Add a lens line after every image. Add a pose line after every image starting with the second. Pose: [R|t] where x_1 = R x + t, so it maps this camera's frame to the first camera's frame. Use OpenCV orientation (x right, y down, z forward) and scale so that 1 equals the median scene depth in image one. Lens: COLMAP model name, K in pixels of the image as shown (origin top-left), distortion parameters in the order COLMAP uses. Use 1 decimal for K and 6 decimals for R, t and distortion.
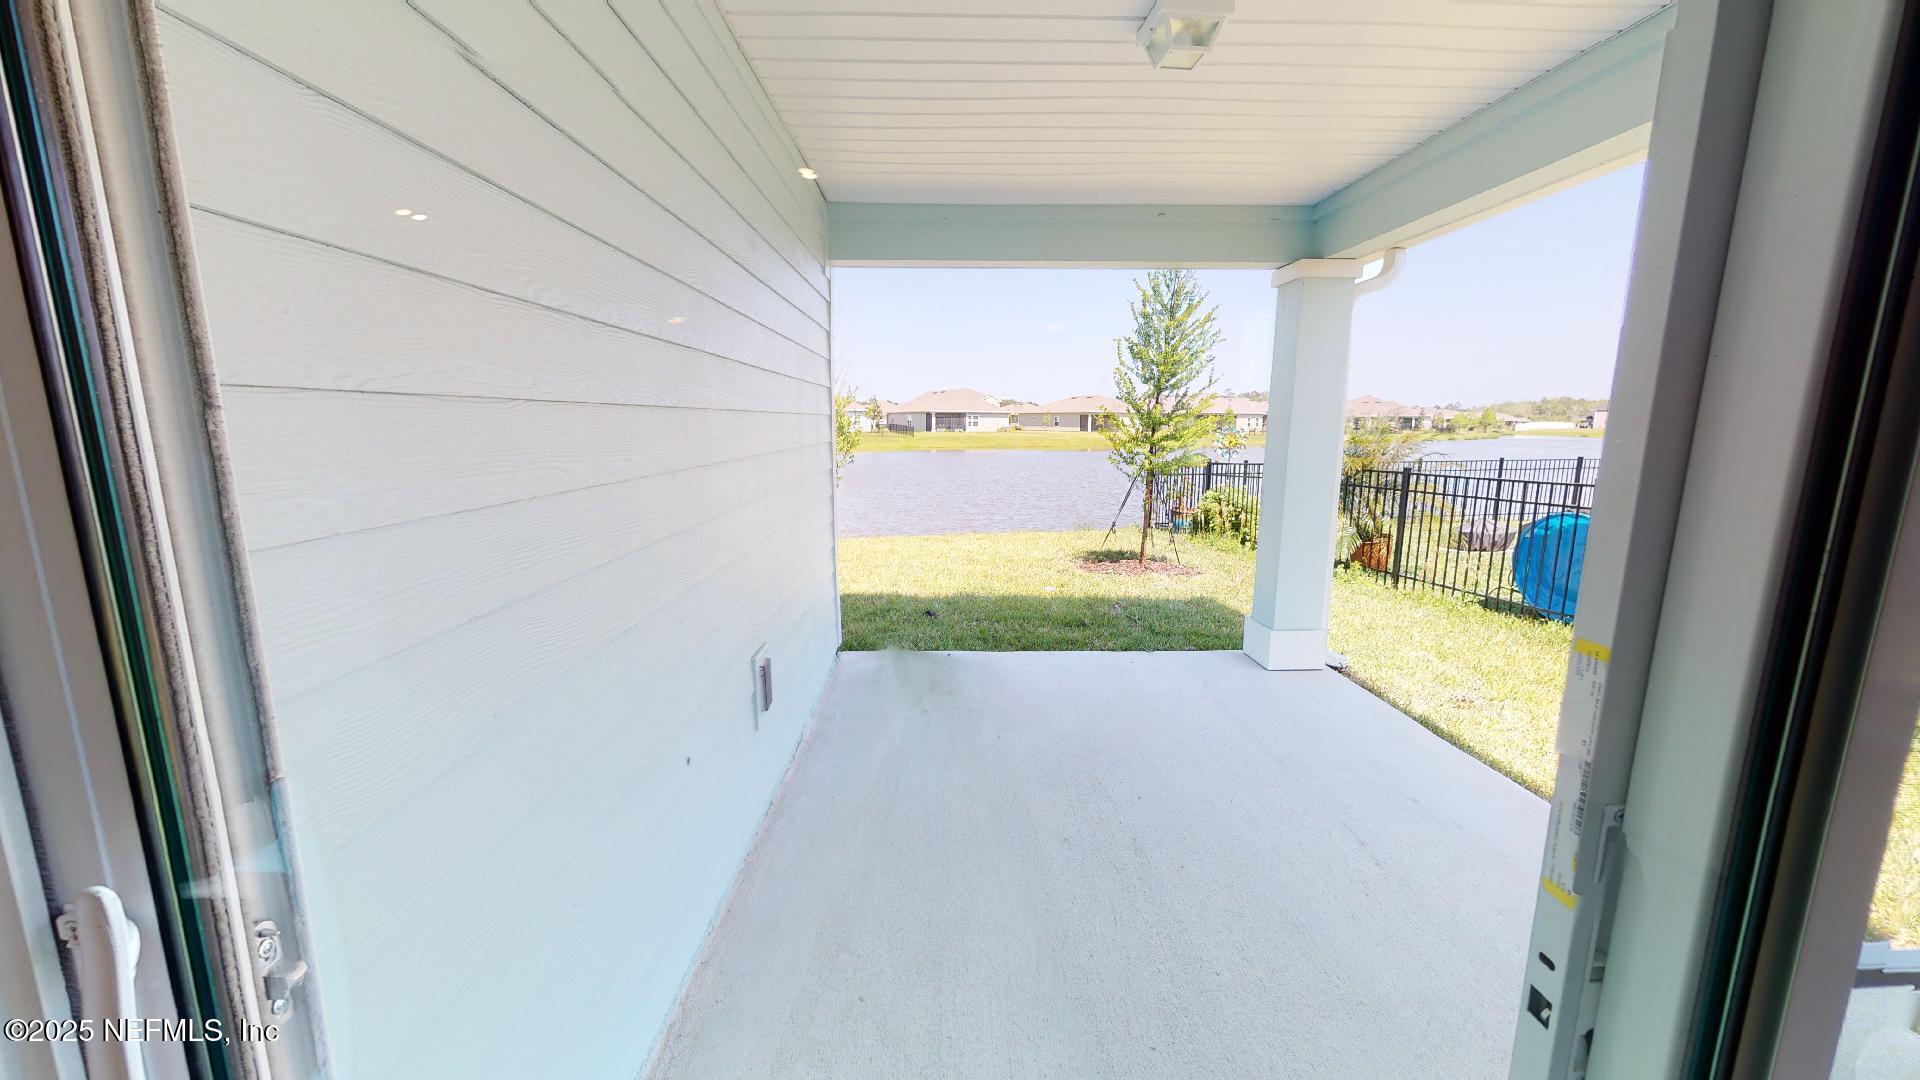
lens RADIAL K [[706.3, 0, 957.3], [0, 706.3, 539.8], [0, 0, 1]] dist [0.000115, -0.000216]
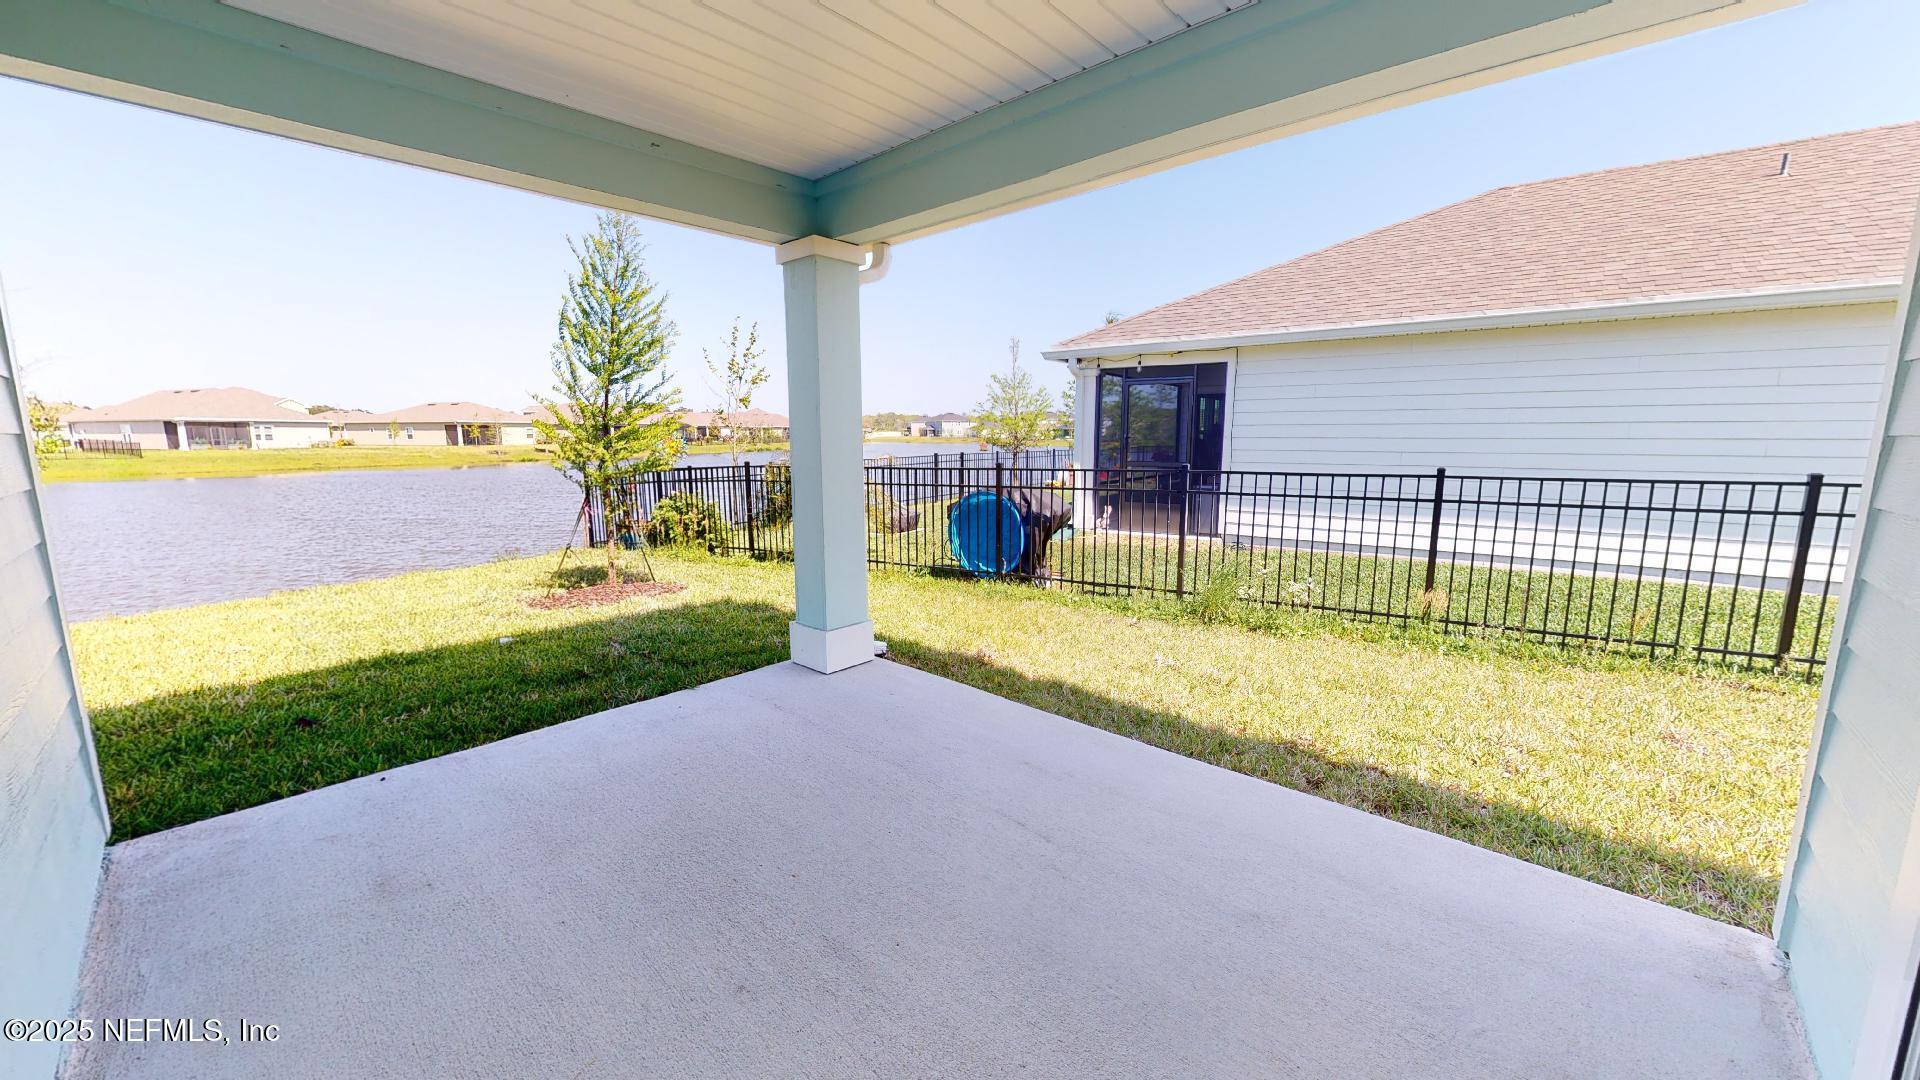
lens RADIAL K [[706.3, 0, 962.9], [0, 706.3, 539.5], [0, 0, 1]] dist [0.000115, -0.000216]
pose [[0.694571, -0.114421, 0.710267, -0.052284], [0.126131, 0.991347, 0.036358, -0.002392], [-0.708281, 0.064333, 0.702993, 0.132093]]
